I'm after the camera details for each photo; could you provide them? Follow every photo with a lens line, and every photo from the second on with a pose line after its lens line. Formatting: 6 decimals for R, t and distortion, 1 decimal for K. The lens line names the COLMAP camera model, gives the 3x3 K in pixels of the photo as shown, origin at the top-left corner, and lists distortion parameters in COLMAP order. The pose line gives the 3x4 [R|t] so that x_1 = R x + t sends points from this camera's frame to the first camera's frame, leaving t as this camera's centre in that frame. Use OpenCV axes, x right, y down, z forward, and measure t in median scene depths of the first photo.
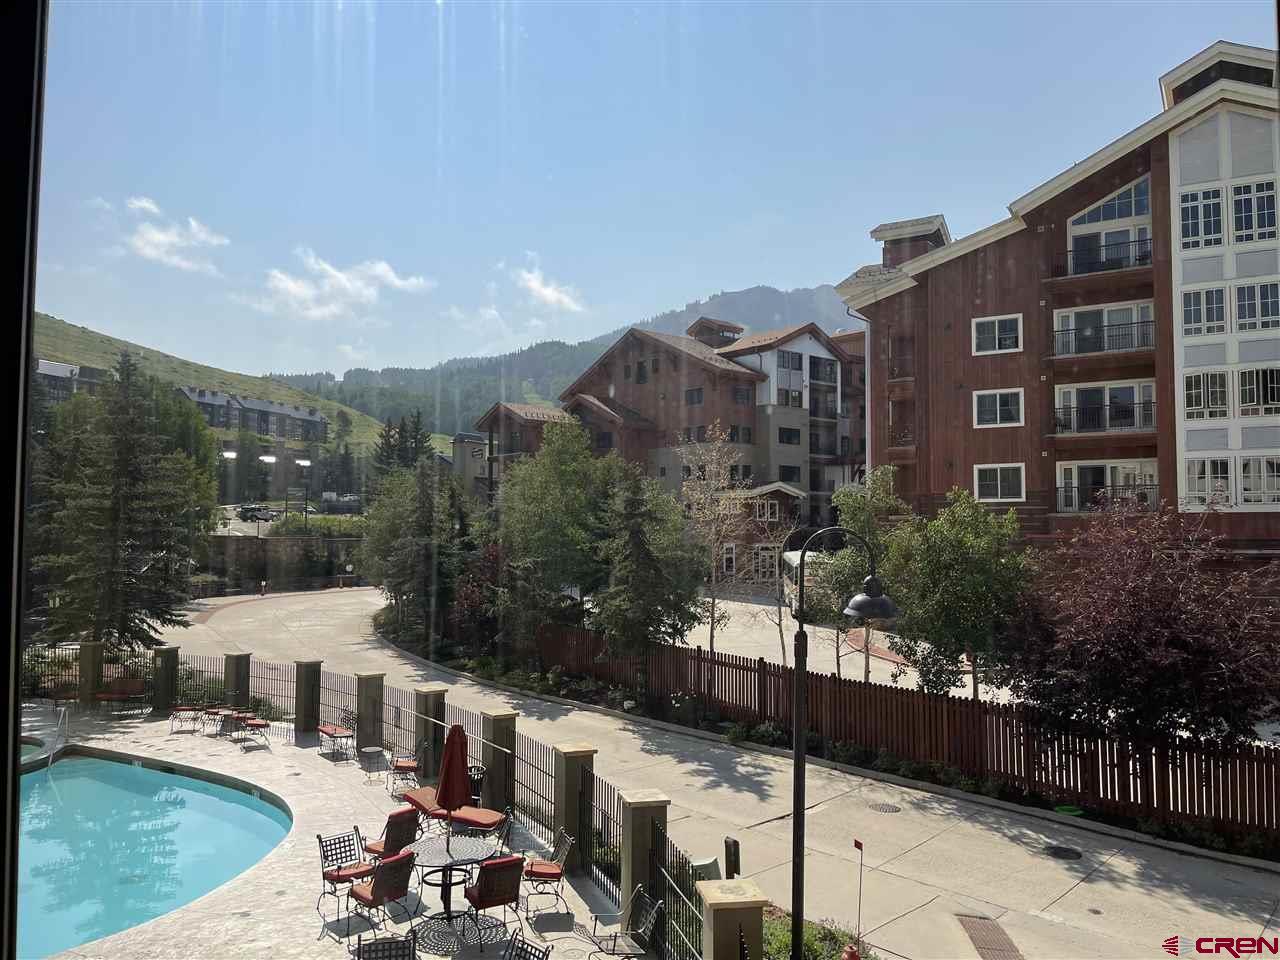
lens RADIAL K [[969.6, 0, 641.7], [0, 969.6, 478.0], [0, 0, 1]] dist [0.045576, -0.049185]
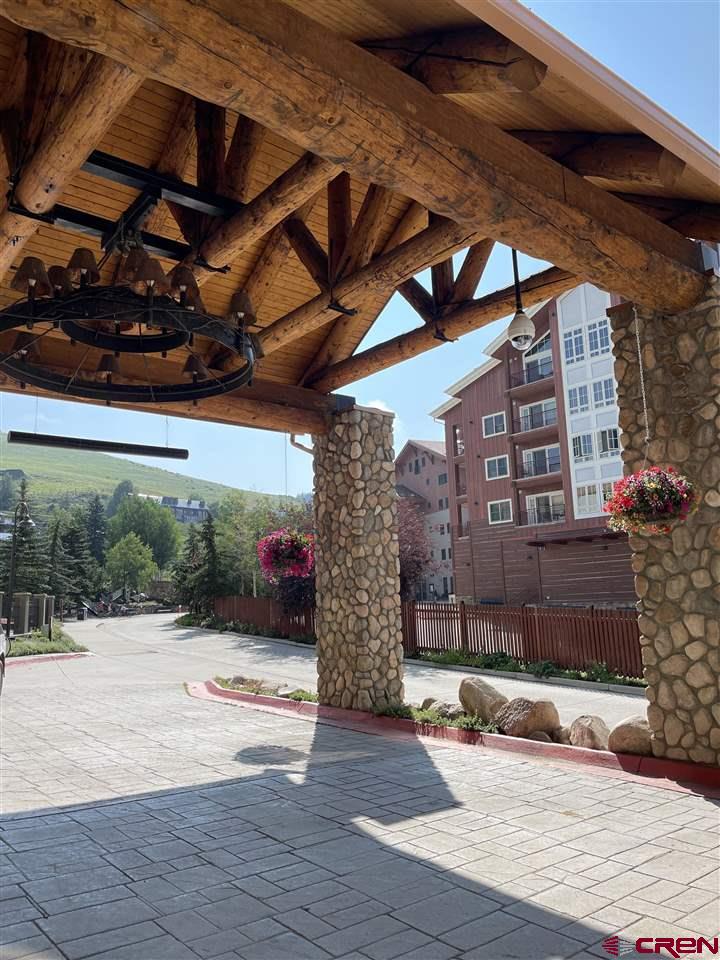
lens RADIAL K [[727.2, 0, 358.4], [0, 727.2, 479.0], [0, 0, 1]] dist [0.045576, -0.049185]
pose [[0.950744, -0.088373, -0.297113, 0.566846], [0.055815, 0.991639, -0.116345, 0.090270], [0.304911, 0.094031, 0.947727, -0.293310]]
